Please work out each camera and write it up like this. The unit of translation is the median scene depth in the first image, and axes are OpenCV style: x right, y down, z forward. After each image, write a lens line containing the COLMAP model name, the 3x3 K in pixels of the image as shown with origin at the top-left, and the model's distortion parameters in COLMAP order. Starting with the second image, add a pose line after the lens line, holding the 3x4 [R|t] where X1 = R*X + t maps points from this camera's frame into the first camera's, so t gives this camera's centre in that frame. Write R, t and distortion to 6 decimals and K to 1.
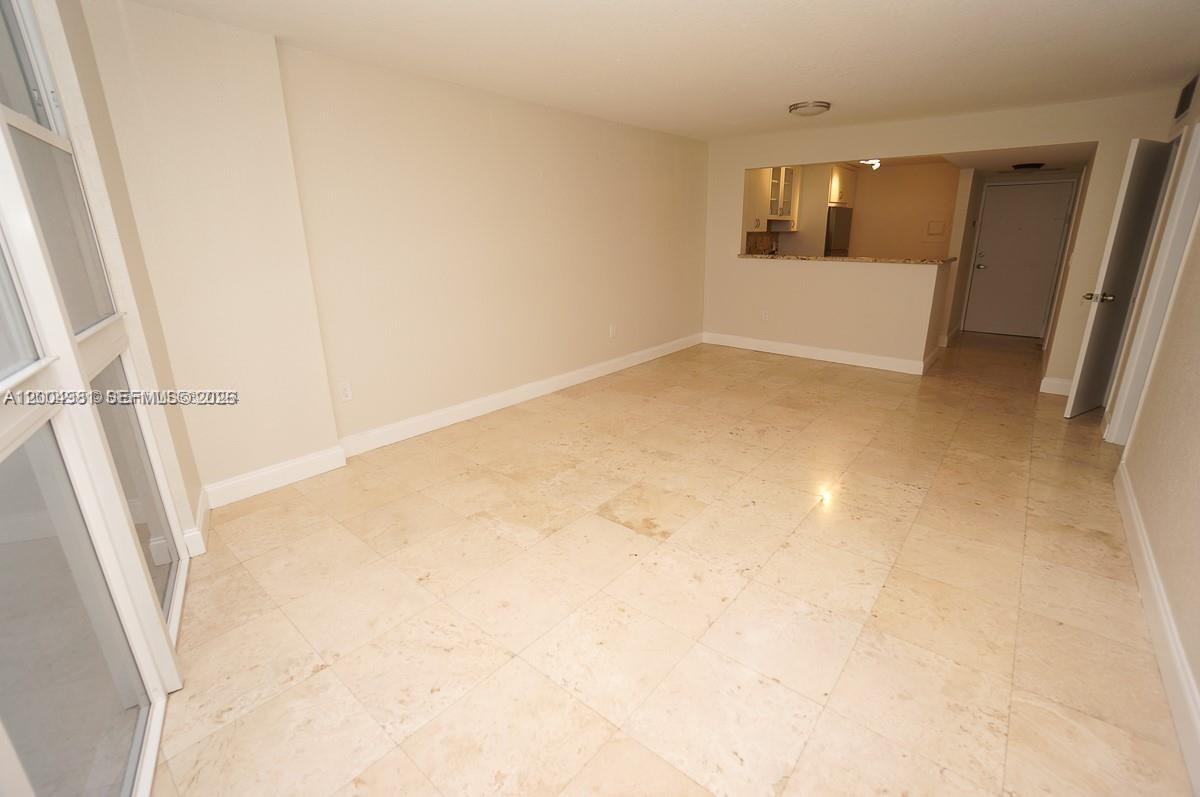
lens RADIAL K [[534.3, 0, 598.9], [0, 534.3, 385.1], [0, 0, 1]] dist [-0.058339, 0.022224]
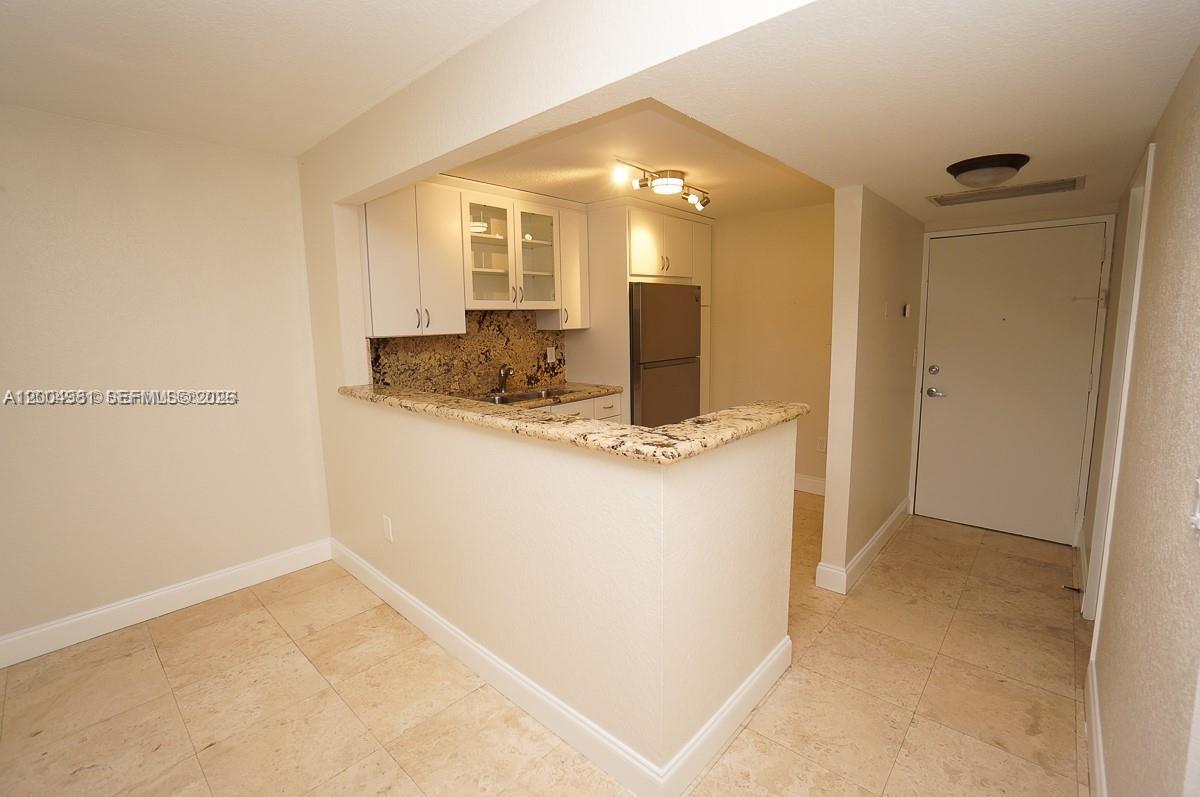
lens RADIAL K [[534.3, 0, 612.7], [0, 534.3, 396.0], [0, 0, 1]] dist [-0.058339, 0.022224]
pose [[0.999790, 0.000614, -0.020464, 0.428174], [-0.003440, 0.990377, -0.138352, -0.151528], [0.020182, 0.138393, 0.990172, 0.482429]]
